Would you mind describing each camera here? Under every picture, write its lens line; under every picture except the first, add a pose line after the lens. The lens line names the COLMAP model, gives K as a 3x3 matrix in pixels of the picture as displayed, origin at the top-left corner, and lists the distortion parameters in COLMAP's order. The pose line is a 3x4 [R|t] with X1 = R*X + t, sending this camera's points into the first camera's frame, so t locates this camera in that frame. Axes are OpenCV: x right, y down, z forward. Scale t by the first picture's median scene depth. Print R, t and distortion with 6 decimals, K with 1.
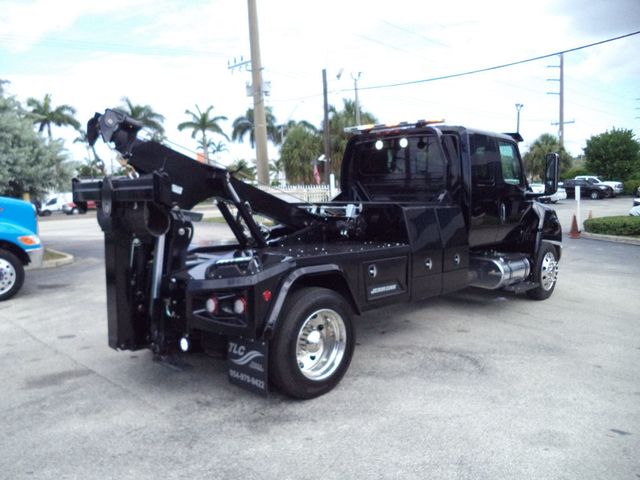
lens RADIAL K [[526.2, 0, 320.5], [0, 526.2, 242.6], [0, 0, 1]] dist [-0.025061, 0.002040]
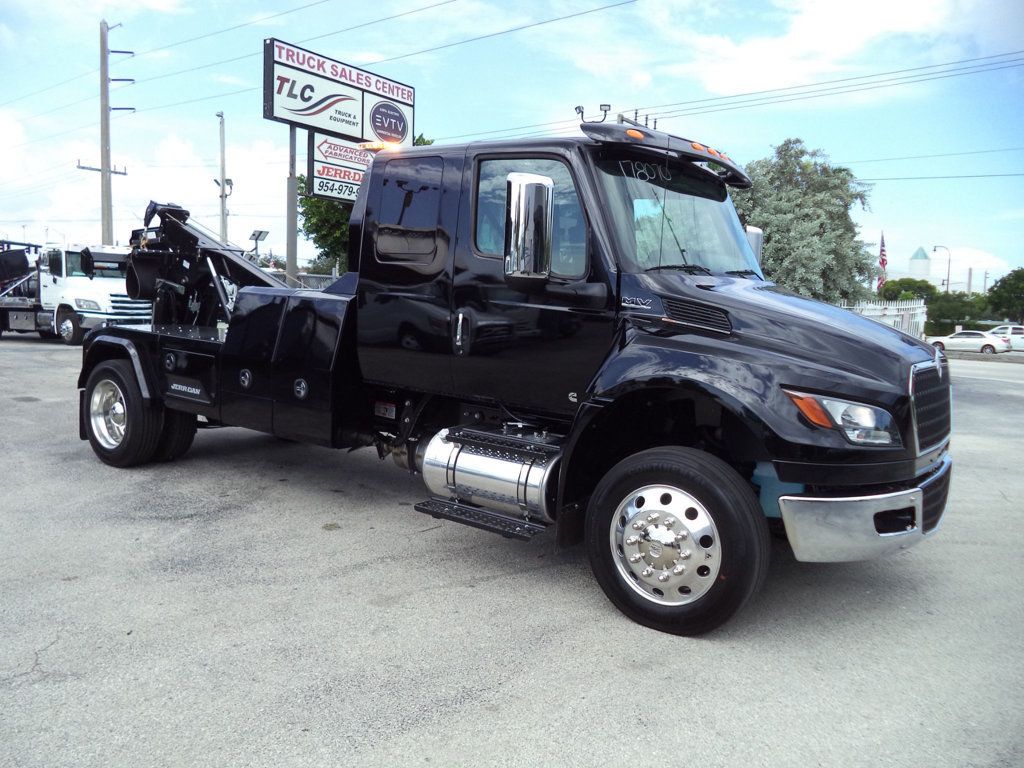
lens RADIAL K [[841.9, 0, 512.9], [0, 841.9, 388.2], [0, 0, 1]] dist [-0.025061, 0.002040]
pose [[0.129725, 0.133829, -0.982477, 0.801788], [-0.146455, 0.982568, 0.114504, -0.073074], [0.980674, 0.129035, 0.147063, 0.727646]]
